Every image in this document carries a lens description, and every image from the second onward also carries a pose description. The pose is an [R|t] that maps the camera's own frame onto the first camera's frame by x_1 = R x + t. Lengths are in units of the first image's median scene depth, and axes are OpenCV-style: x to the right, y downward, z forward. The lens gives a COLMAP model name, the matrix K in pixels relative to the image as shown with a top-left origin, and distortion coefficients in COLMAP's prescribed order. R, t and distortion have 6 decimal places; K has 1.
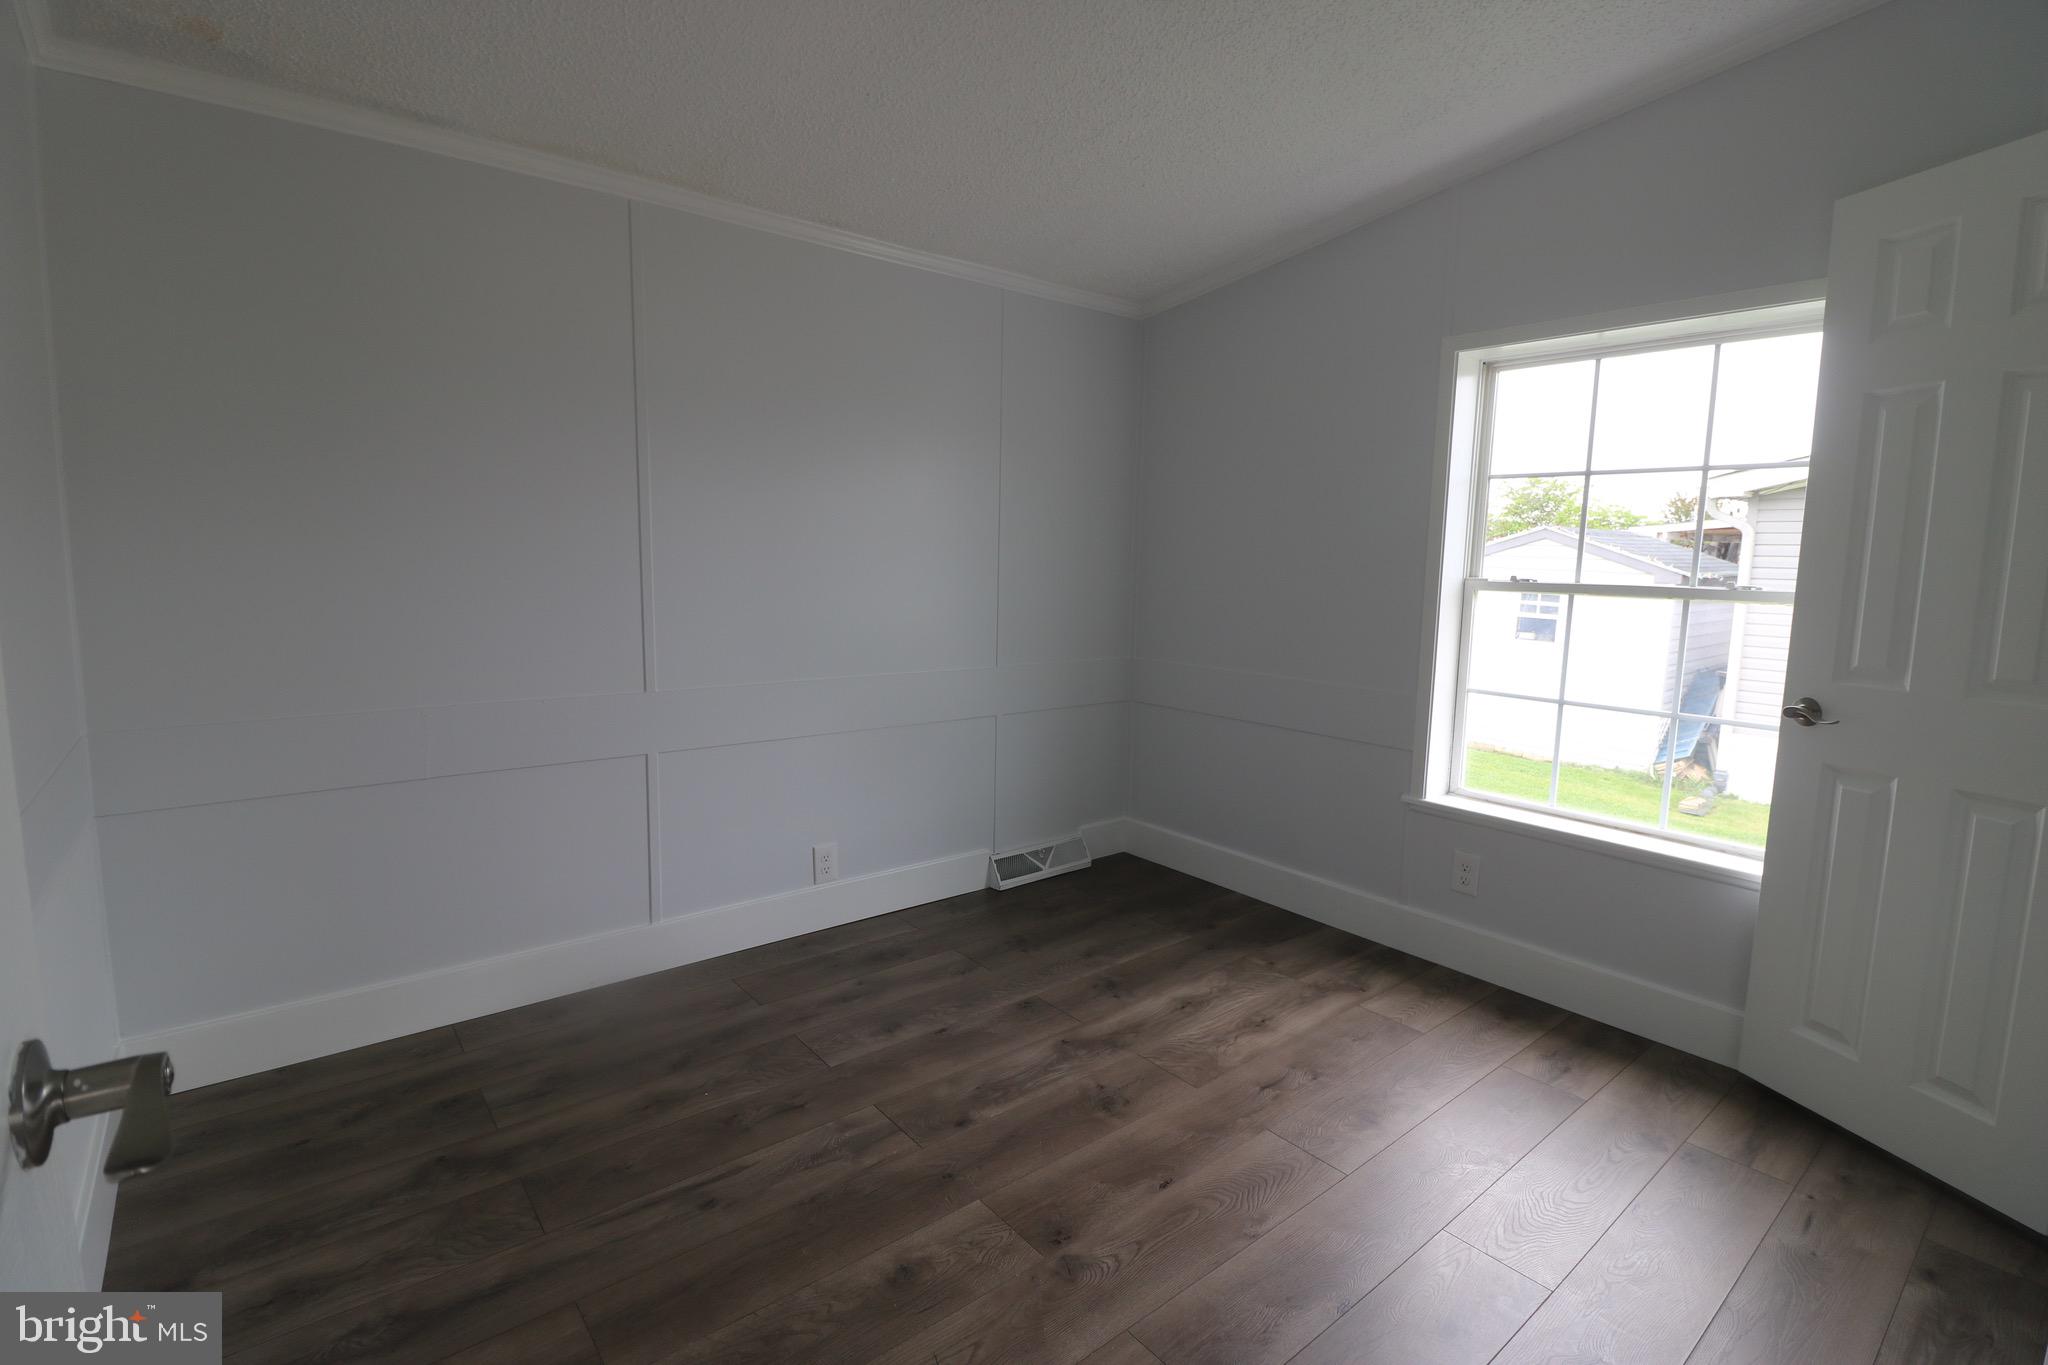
lens RADIAL K [[952.6, 0, 1010.4], [0, 952.6, 679.1], [0, 0, 1]] dist [-0.015437, -0.005797]
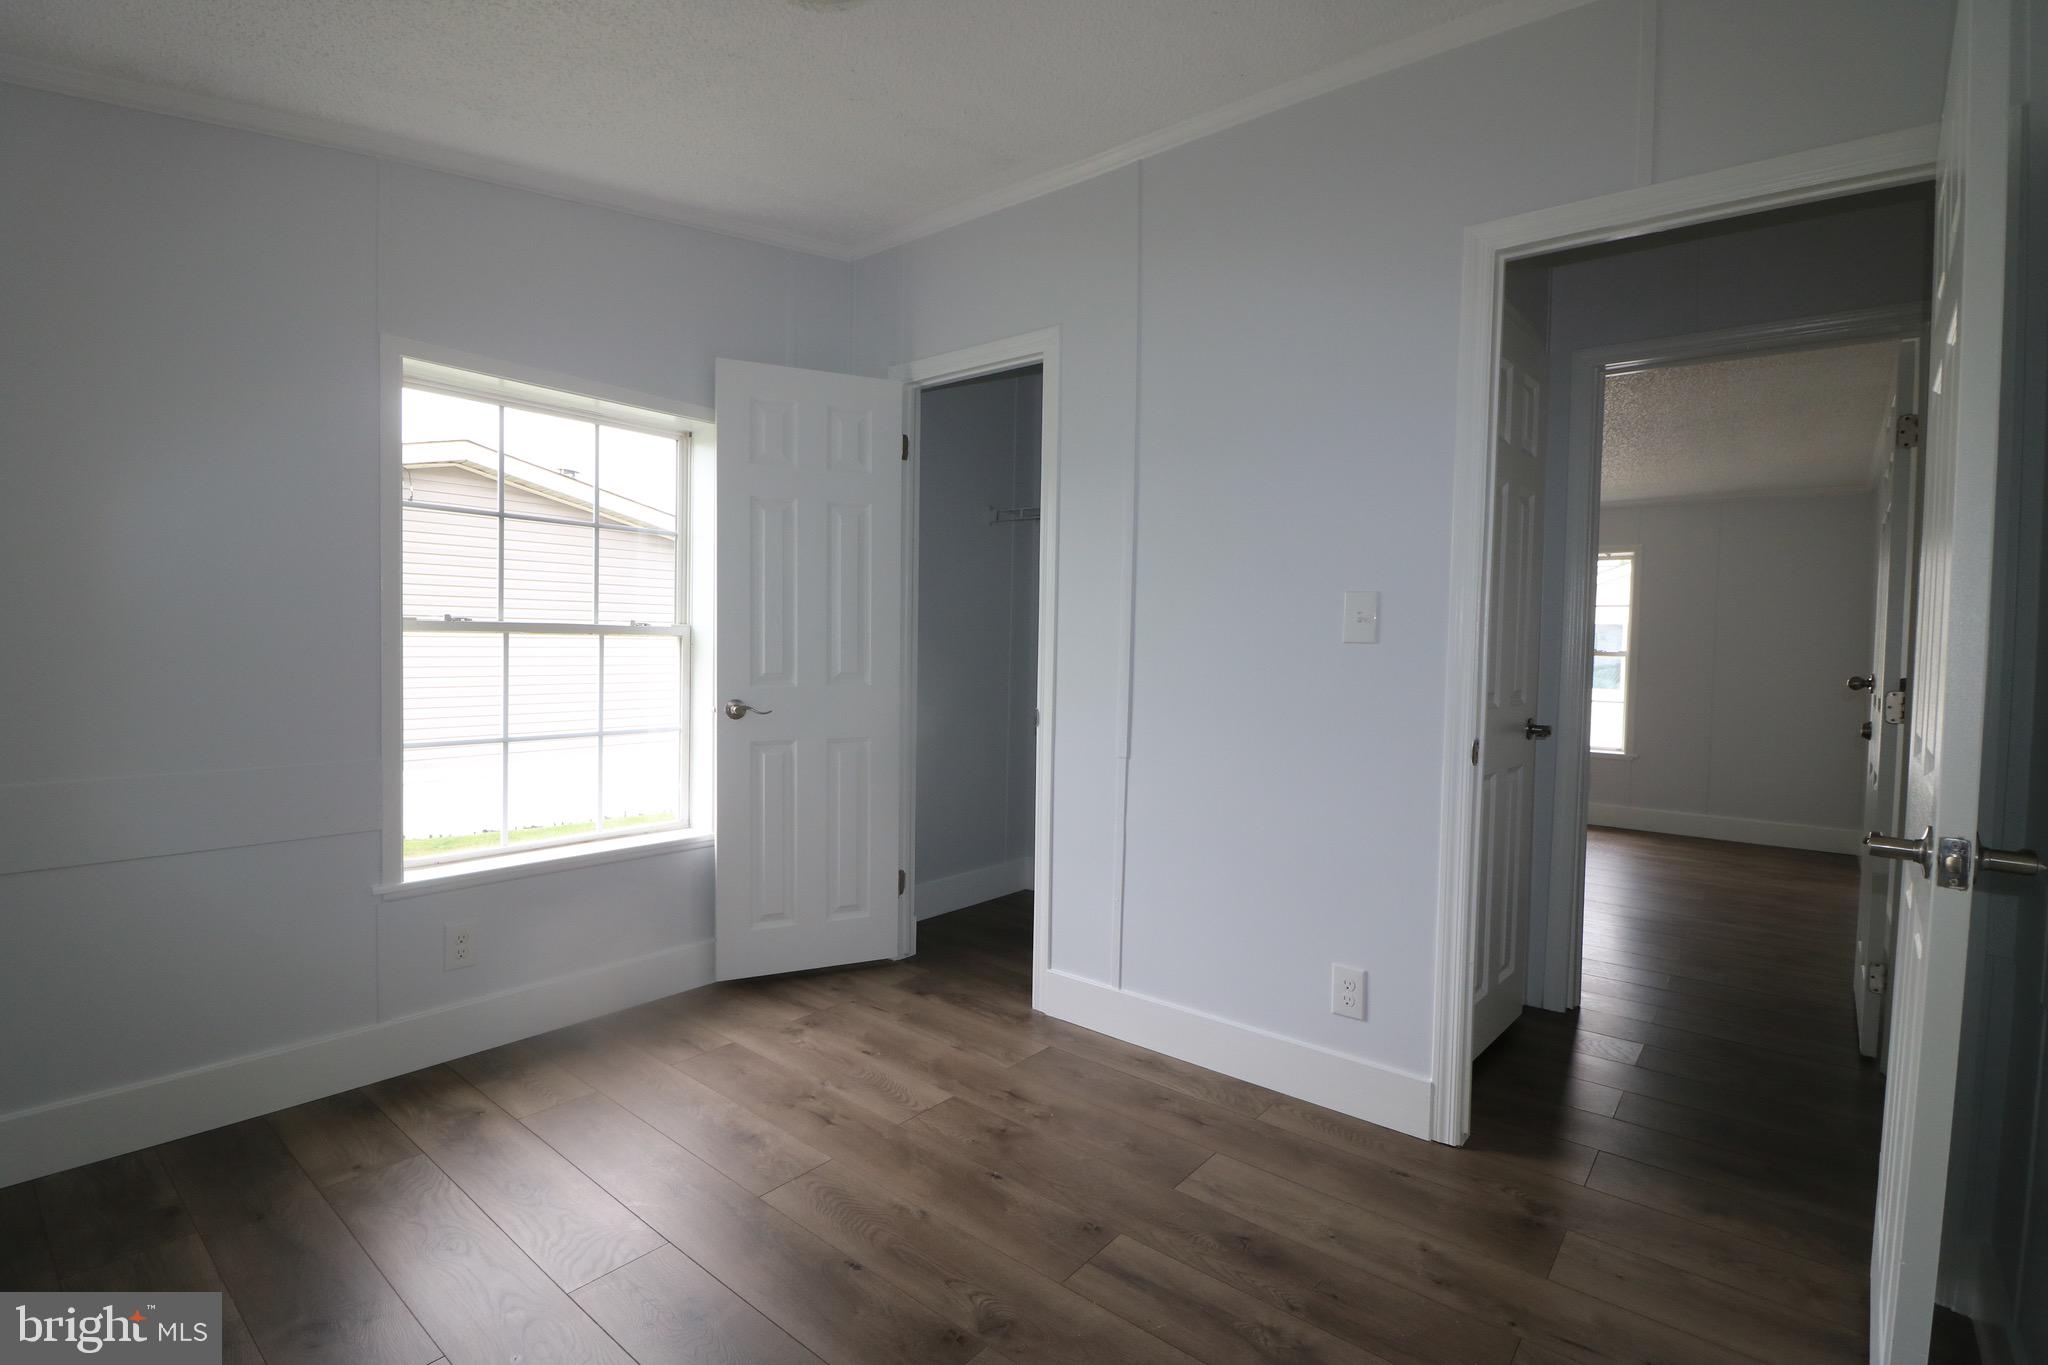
lens RADIAL K [[952.6, 0, 1040.0], [0, 952.6, 673.3], [0, 0, 1]] dist [-0.015437, -0.005797]
pose [[-0.222357, -0.061474, 0.973025, -0.613879], [0.099170, 0.991408, 0.085298, -0.089213], [-0.969909, 0.115461, -0.214350, 0.782001]]
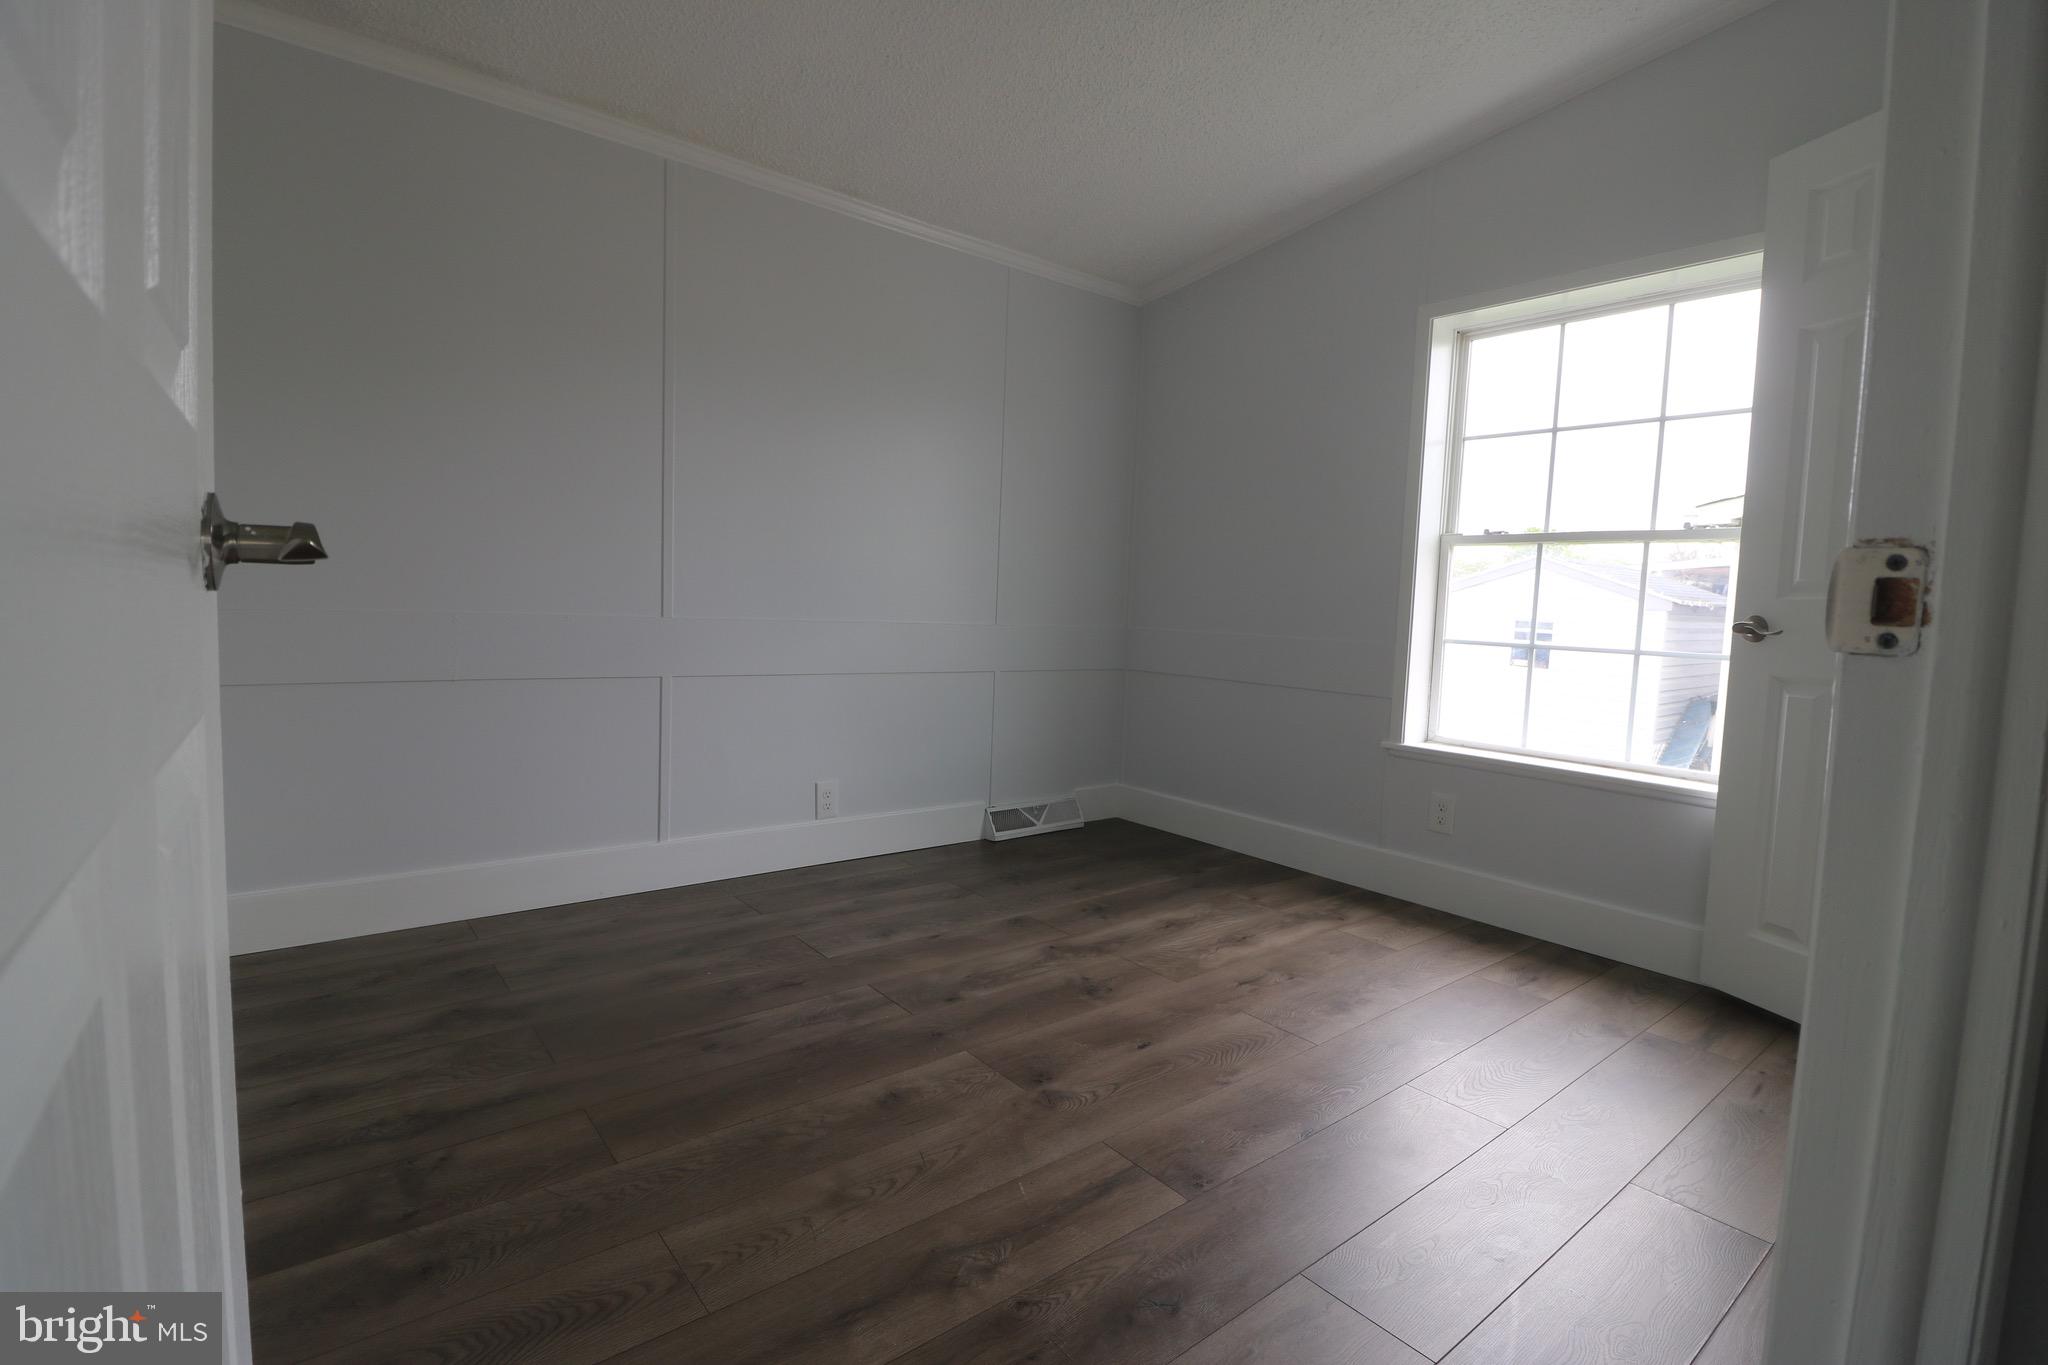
lens RADIAL K [[952.6, 0, 1010.0], [0, 952.6, 683.5], [0, 0, 1]] dist [-0.015437, -0.005797]
pose [[0.999788, 0.020255, -0.003757, 0.009060], [-0.020410, 0.998665, -0.047458, 0.151085], [0.002791, 0.047524, 0.998866, -0.059341]]
